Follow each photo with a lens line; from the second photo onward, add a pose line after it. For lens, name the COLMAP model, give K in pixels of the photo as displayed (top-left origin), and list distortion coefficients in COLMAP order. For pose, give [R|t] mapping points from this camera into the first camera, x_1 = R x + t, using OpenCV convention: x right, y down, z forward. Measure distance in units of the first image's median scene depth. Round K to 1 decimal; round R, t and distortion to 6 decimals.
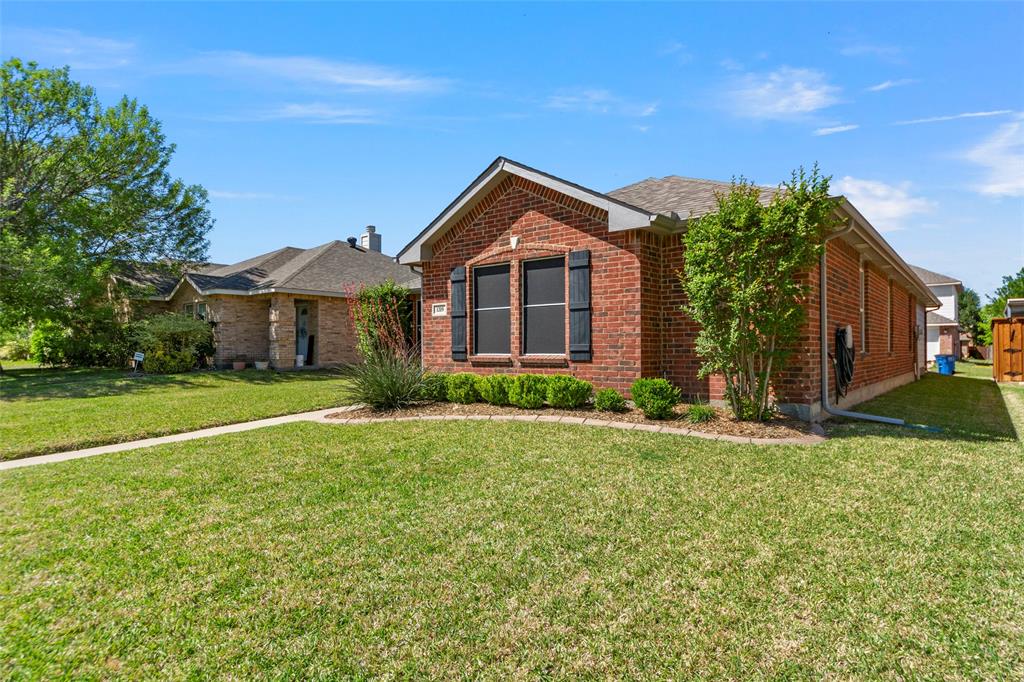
lens RADIAL K [[567.3, 0, 512.0], [0, 567.3, 341.0], [0, 0, 1]] dist [0.016469, -0.000063]
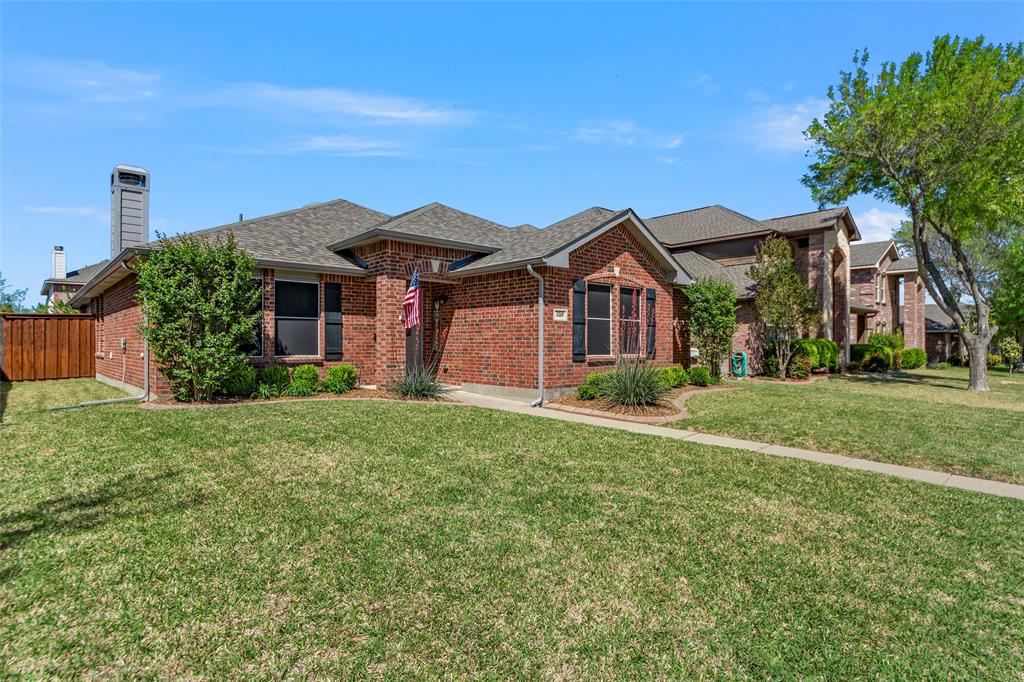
lens RADIAL K [[540.9, 0, 512.0], [0, 540.9, 341.0], [0, 0, 1]] dist [0.001803, 0.000112]
pose [[0.145510, 0.012337, 0.989280, -1.280433], [-0.013718, 0.999851, -0.010451, 0.006628], [-0.989262, -0.012050, 0.145658, 1.050047]]
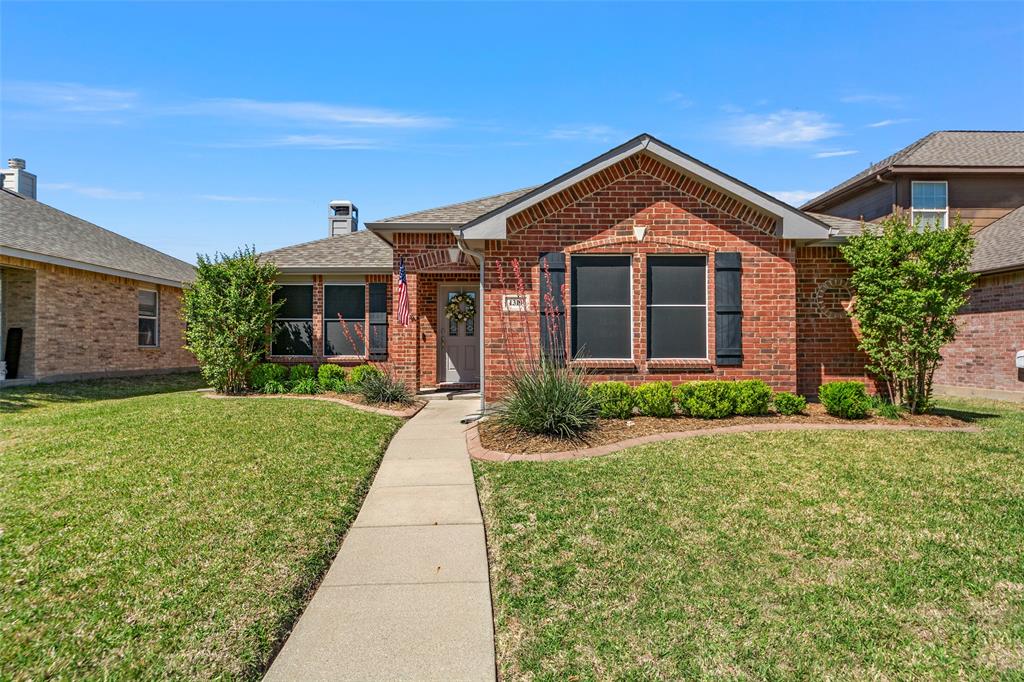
lens RADIAL K [[567.3, 0, 512.0], [0, 567.3, 341.0], [0, 0, 1]] dist [0.016469, -0.000063]
pose [[0.766871, 0.014061, 0.641648, -0.712279], [-0.012003, 0.999899, -0.007566, 0.004323], [-0.641689, -0.001900, 0.766962, 0.443191]]
